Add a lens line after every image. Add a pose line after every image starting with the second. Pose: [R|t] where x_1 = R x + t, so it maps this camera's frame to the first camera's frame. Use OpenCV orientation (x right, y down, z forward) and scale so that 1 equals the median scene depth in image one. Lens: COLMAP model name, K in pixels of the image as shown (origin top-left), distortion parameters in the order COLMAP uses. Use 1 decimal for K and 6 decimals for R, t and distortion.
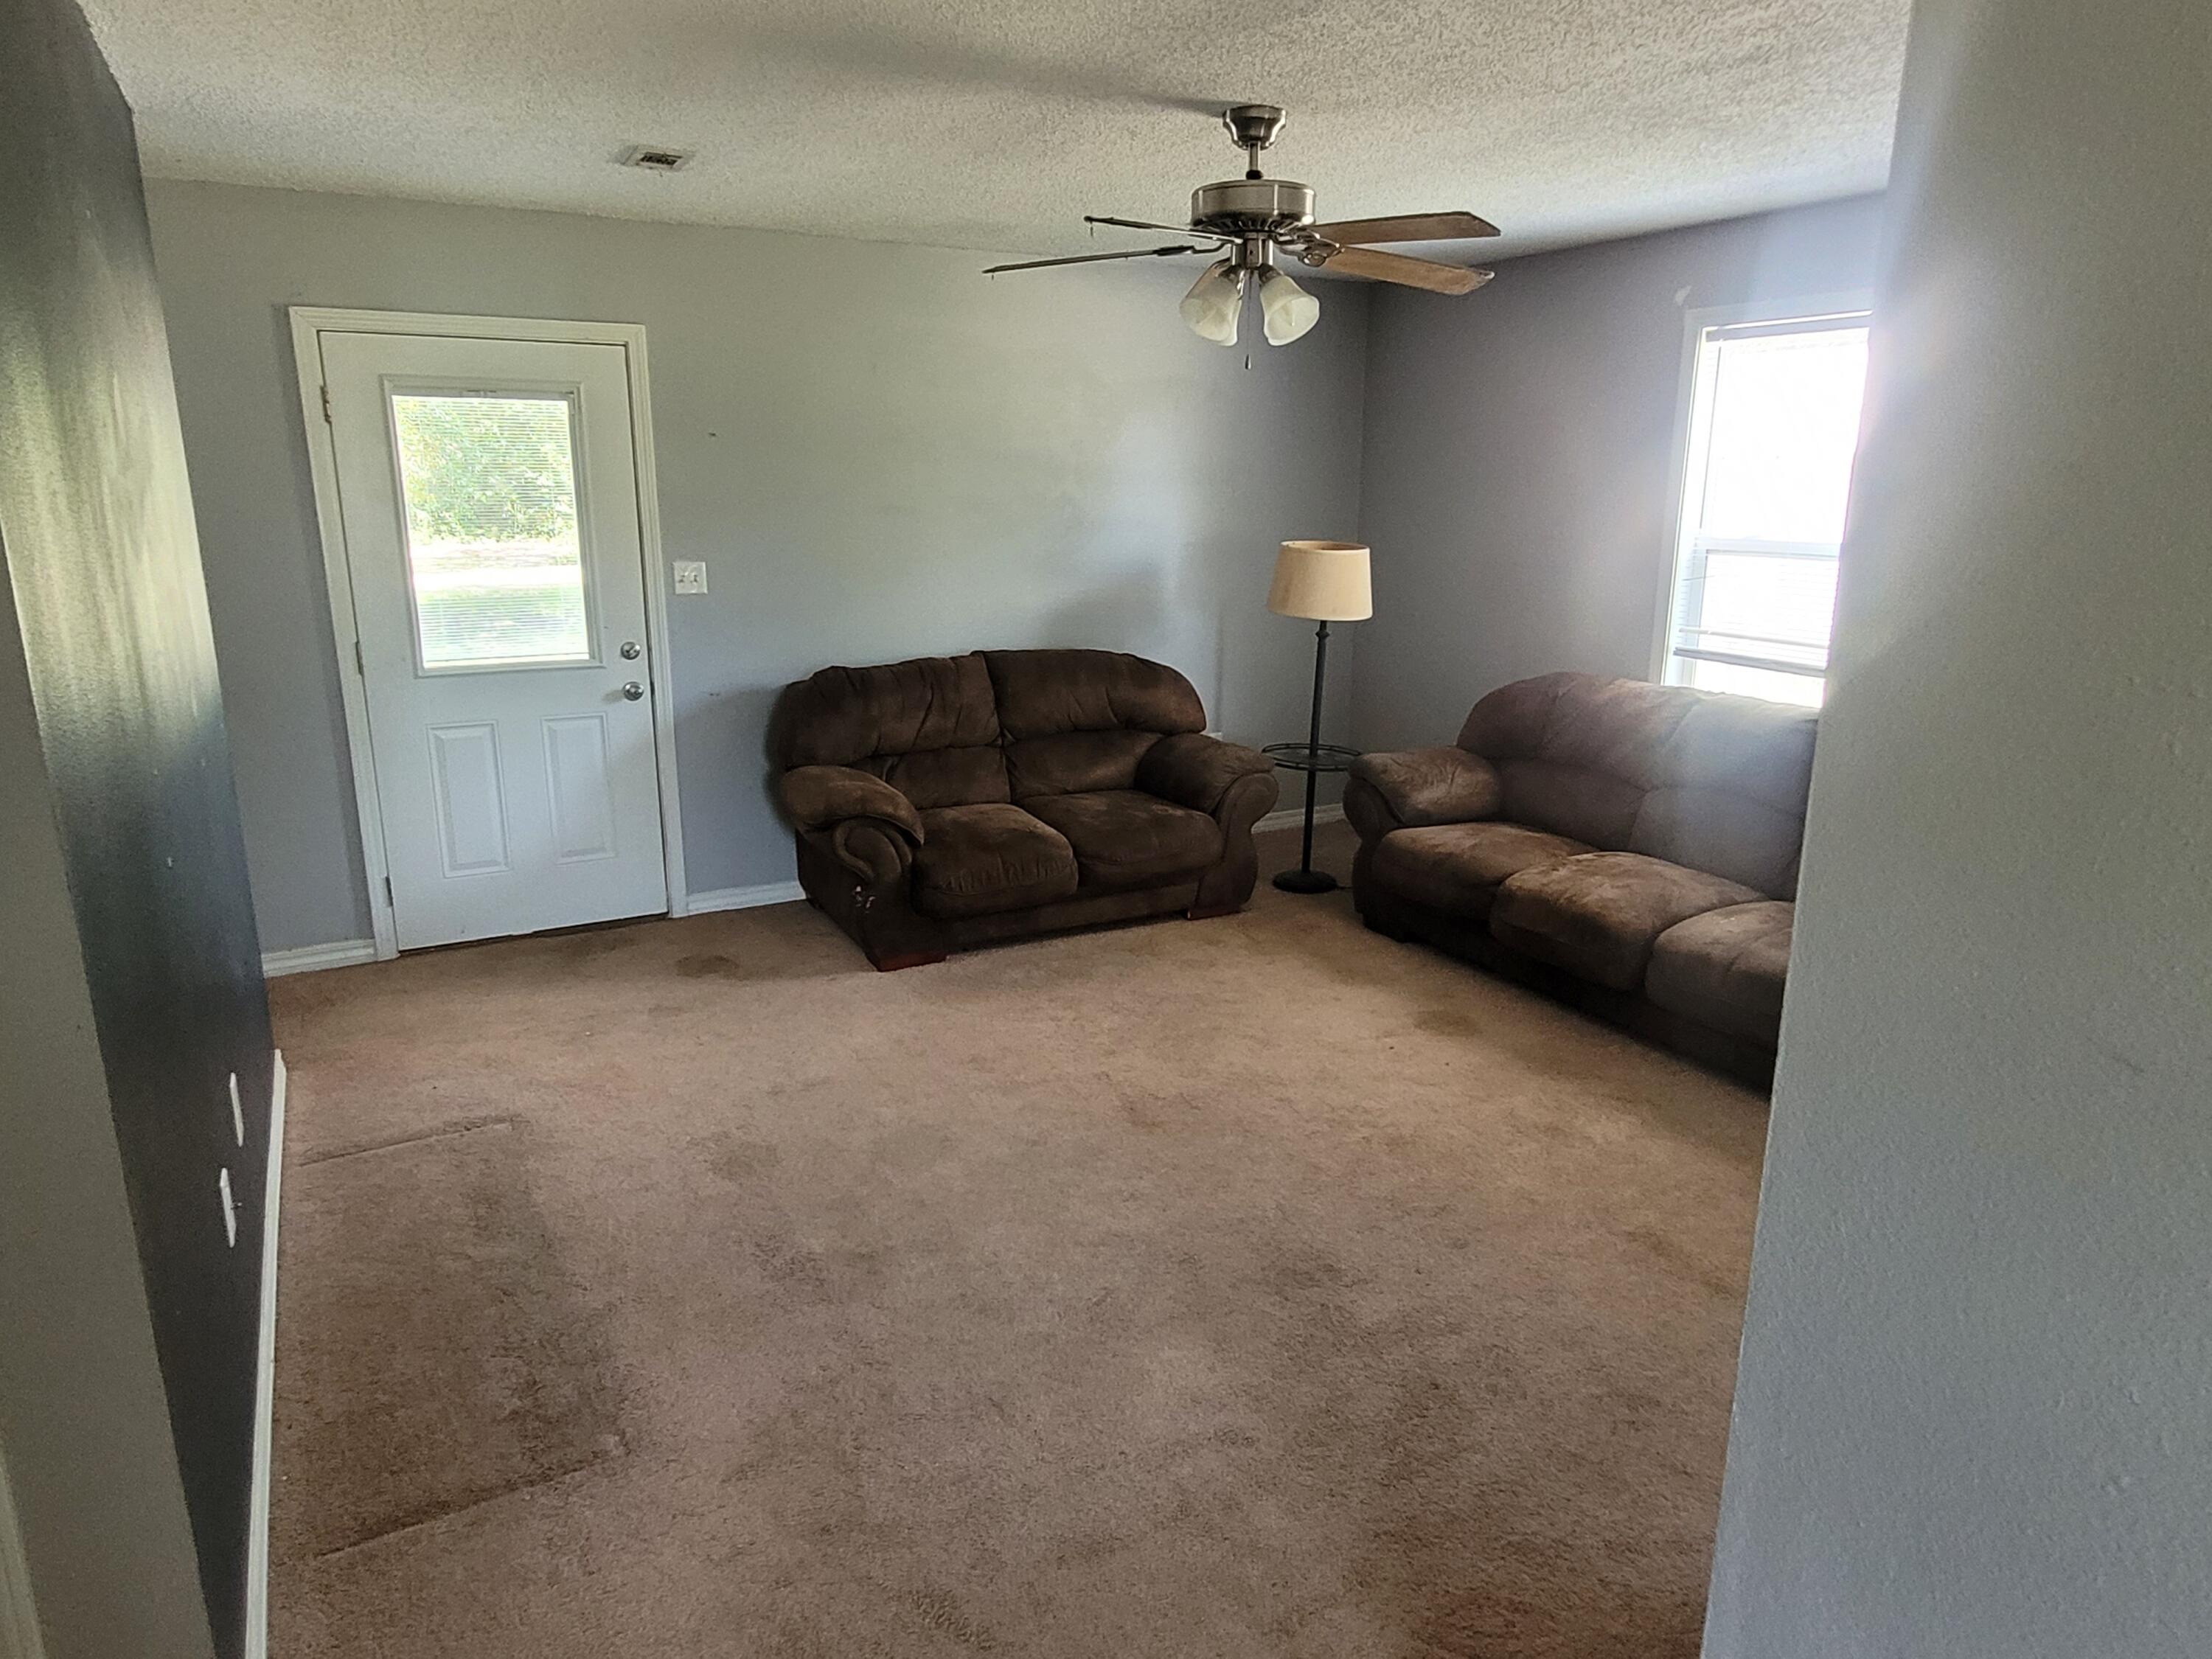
lens RADIAL K [[1425.5, 0, 1106.0], [0, 1425.5, 829.5], [0, 0, 1]] dist [0.019654, -0.000256]
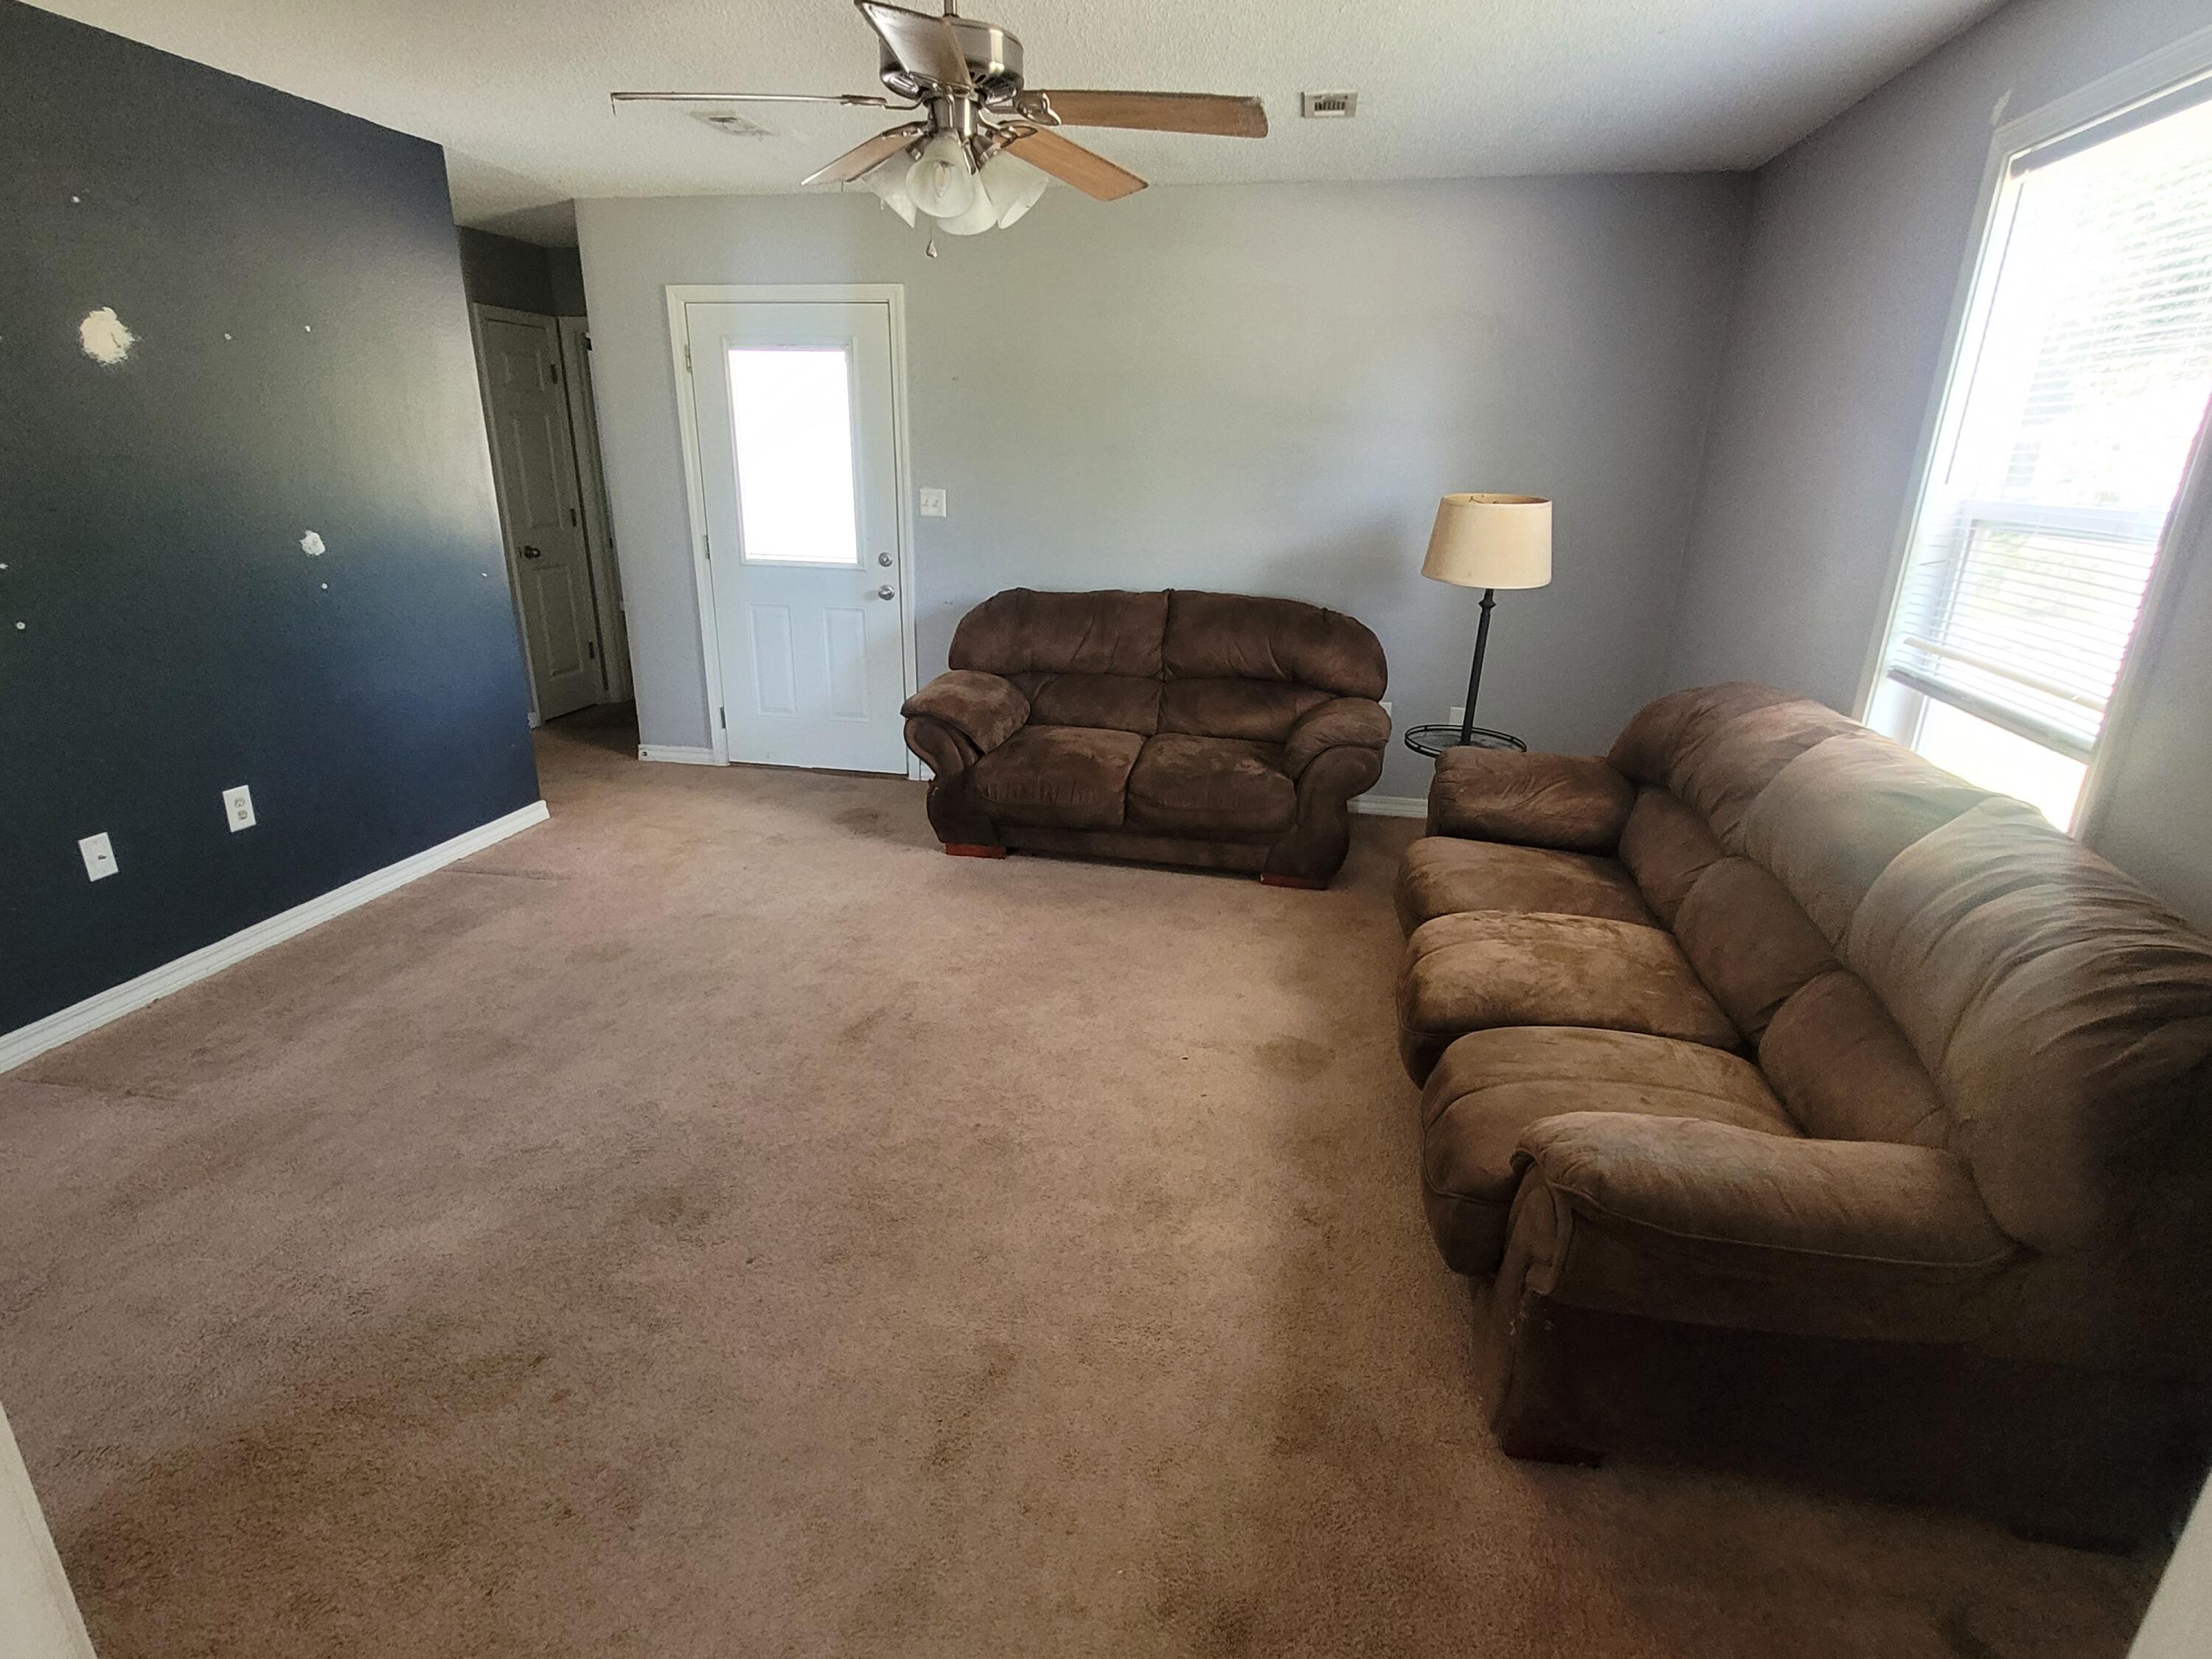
lens RADIAL K [[1133.8, 0, 1097.2], [0, 1133.8, 839.1], [0, 0, 1]] dist [0.011734, 0.000484]
pose [[0.756996, 0.222999, -0.614190, 0.488581], [-0.175729, 0.974811, 0.137344, -0.058261], [0.629346, 0.003962, 0.777115, 0.362832]]
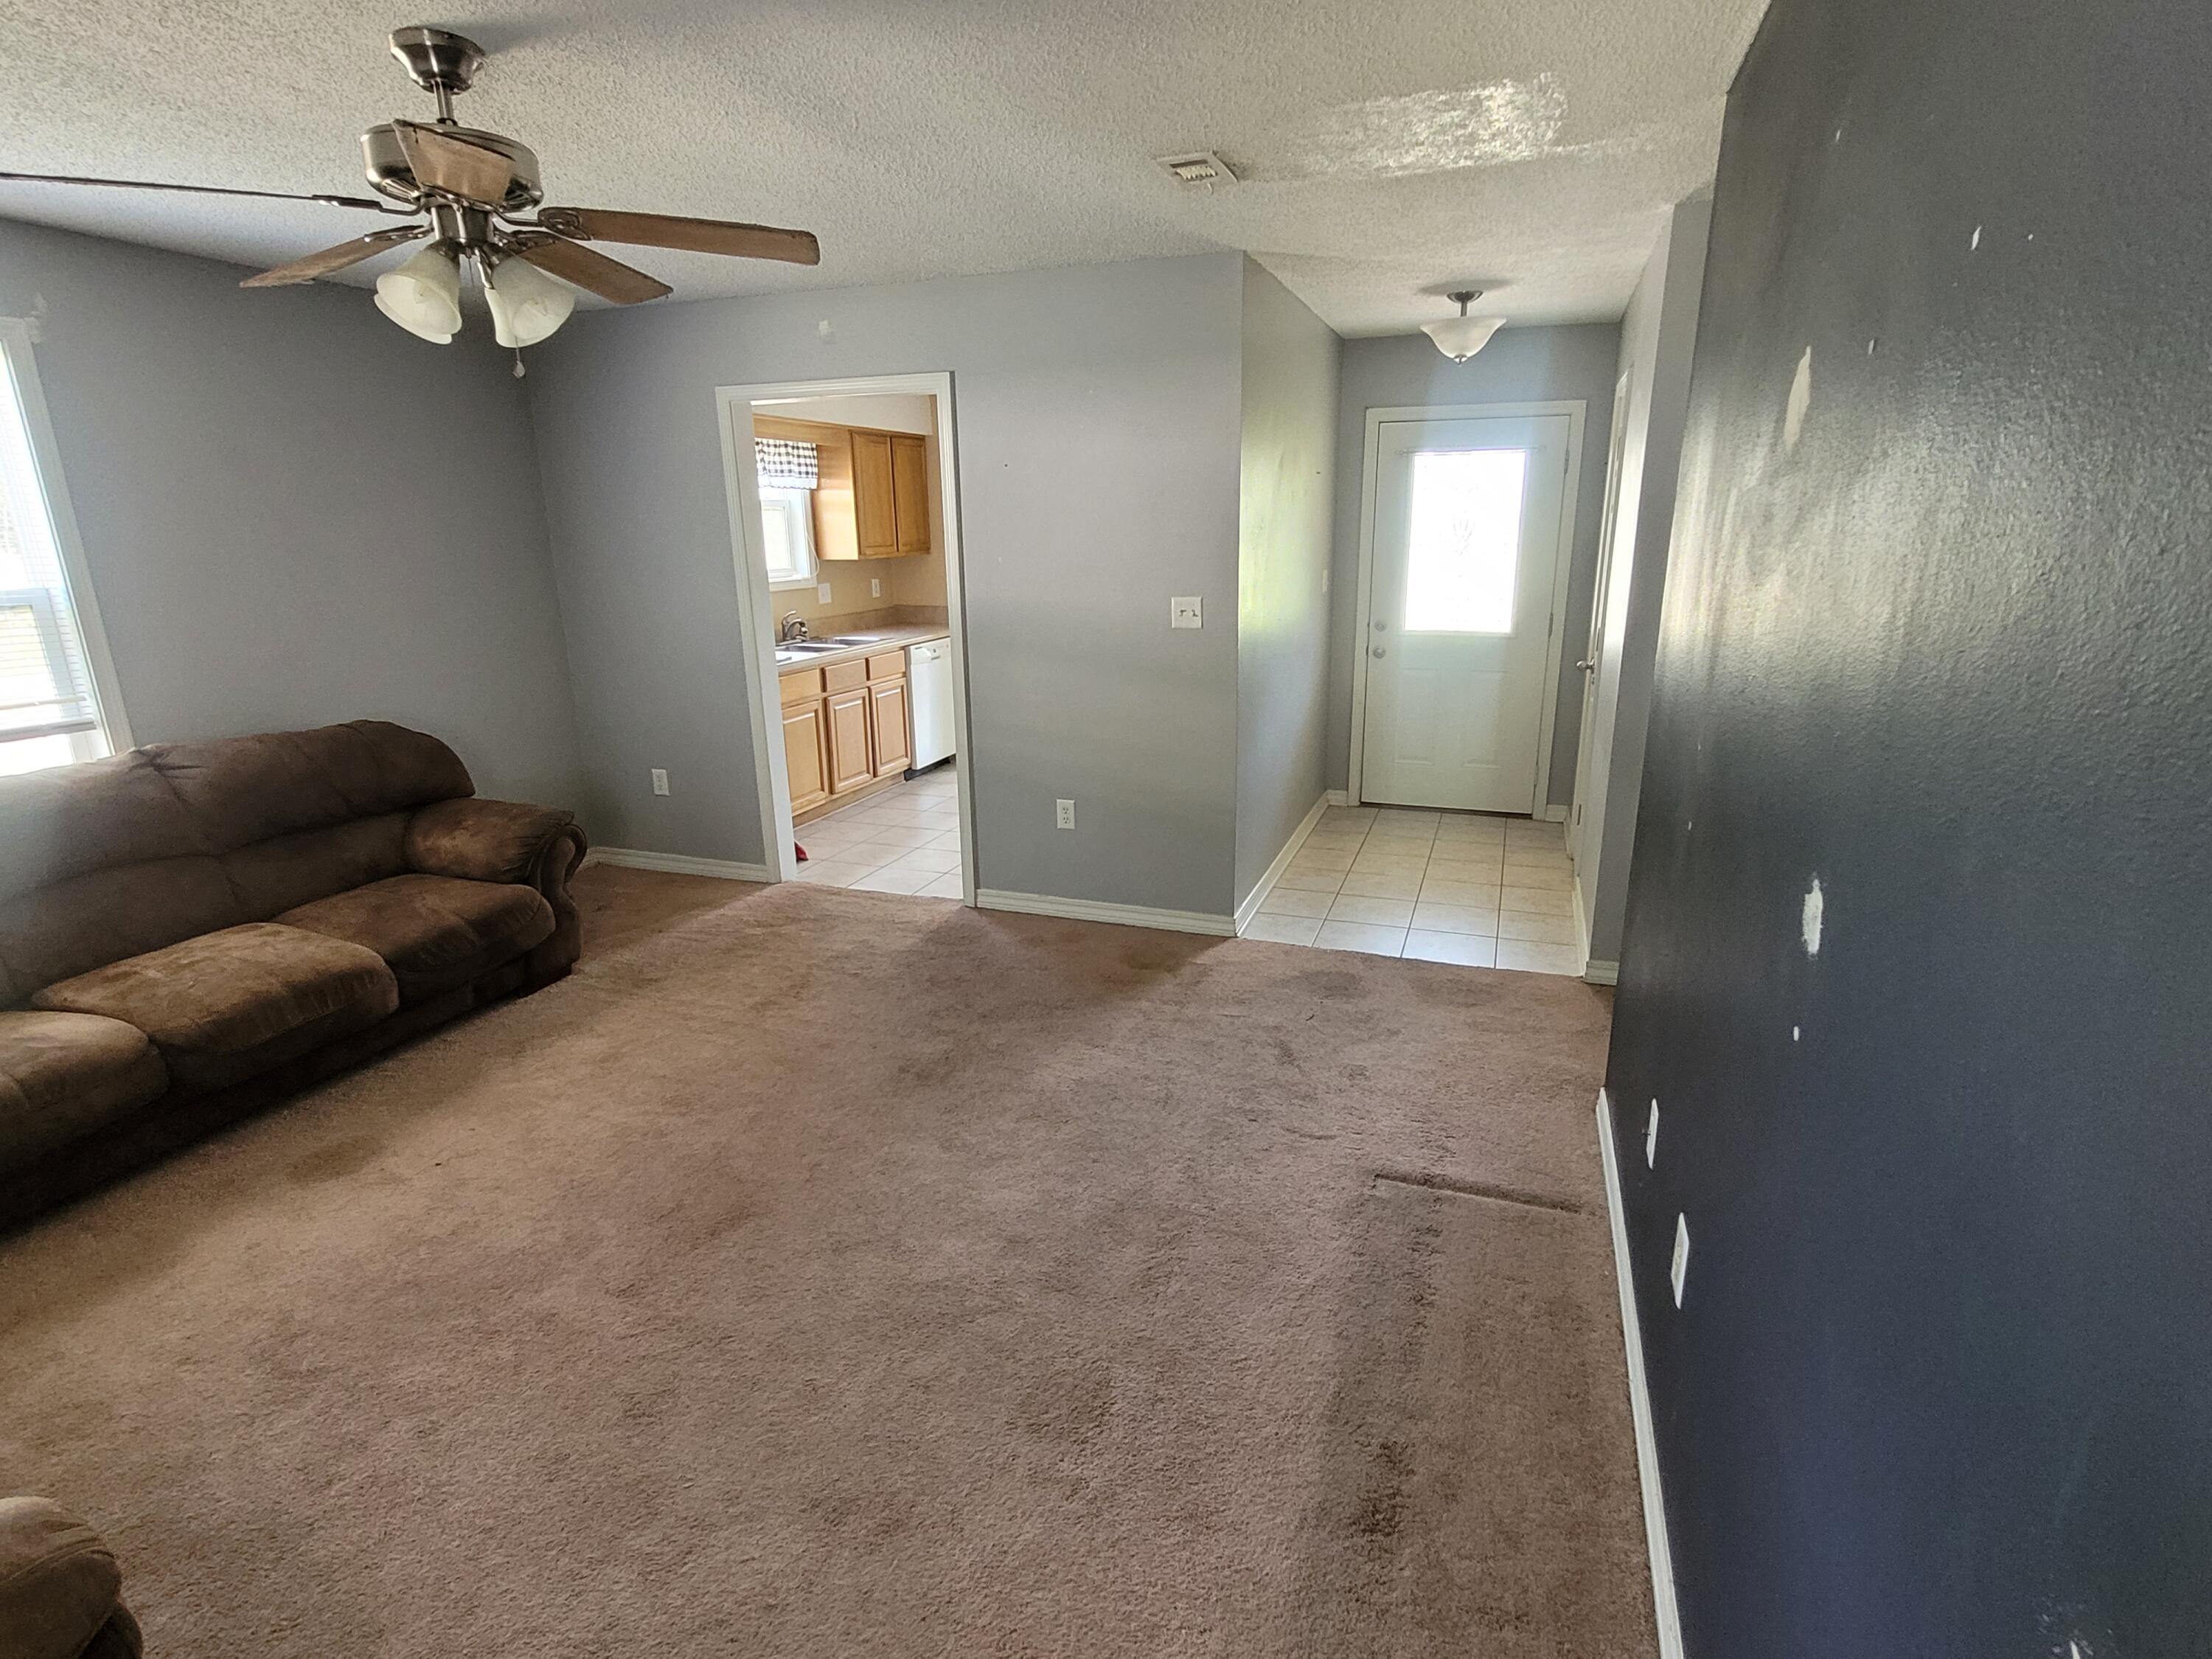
lens RADIAL K [[1118.6, 0, 1106.0], [0, 1118.6, 829.5], [0, 0, 1]] dist [-0.003058, -0.000614]
pose [[-0.652340, -0.200428, 0.730946, -0.467488], [0.199587, 0.884936, 0.420776, -0.209327], [-0.731176, 0.420377, -0.537276, 0.854741]]
